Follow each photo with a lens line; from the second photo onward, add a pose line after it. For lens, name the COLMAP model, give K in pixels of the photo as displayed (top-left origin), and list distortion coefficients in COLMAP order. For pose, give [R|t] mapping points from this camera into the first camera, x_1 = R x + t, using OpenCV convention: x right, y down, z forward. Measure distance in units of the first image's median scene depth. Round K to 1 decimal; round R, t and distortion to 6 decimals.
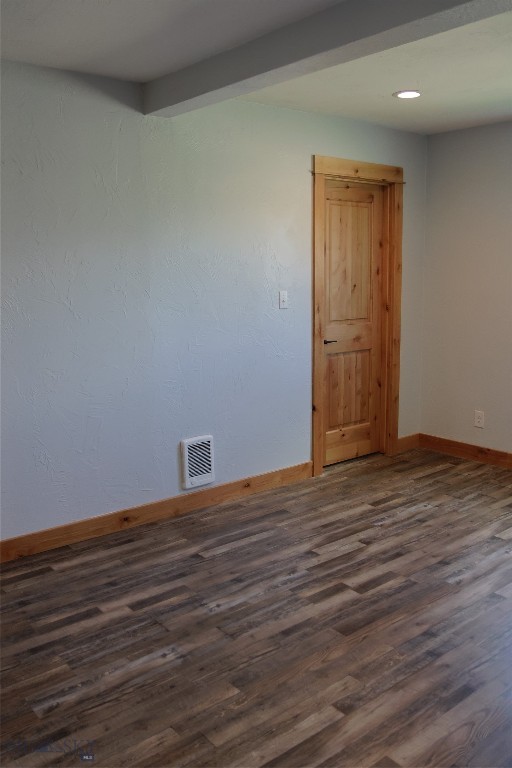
lens RADIAL K [[675.7, 0, 256.6], [0, 675.7, 385.5], [0, 0, 1]] dist [-0.089255, 0.050351]
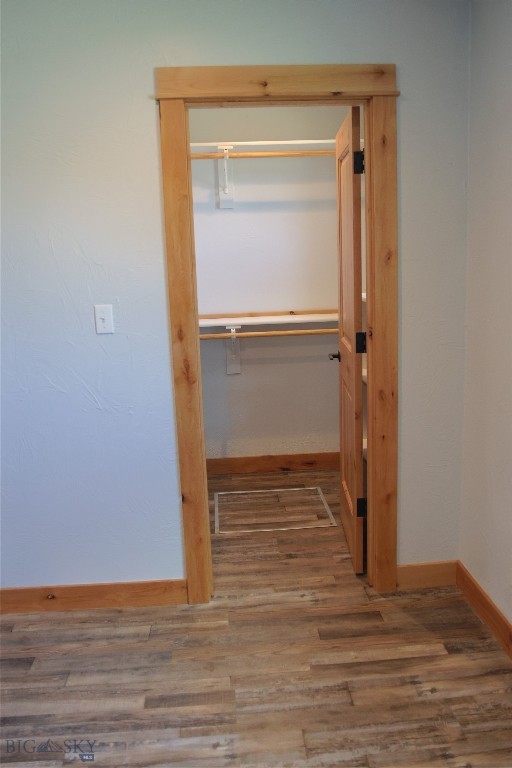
lens RADIAL K [[675.7, 0, 255.7], [0, 675.7, 380.9], [0, 0, 1]] dist [-0.089255, 0.050351]
pose [[0.815772, 0.092158, -0.570984, 0.525956], [-0.075963, 0.995744, 0.052187, -0.117531], [0.573363, 0.000801, 0.819301, 0.606467]]
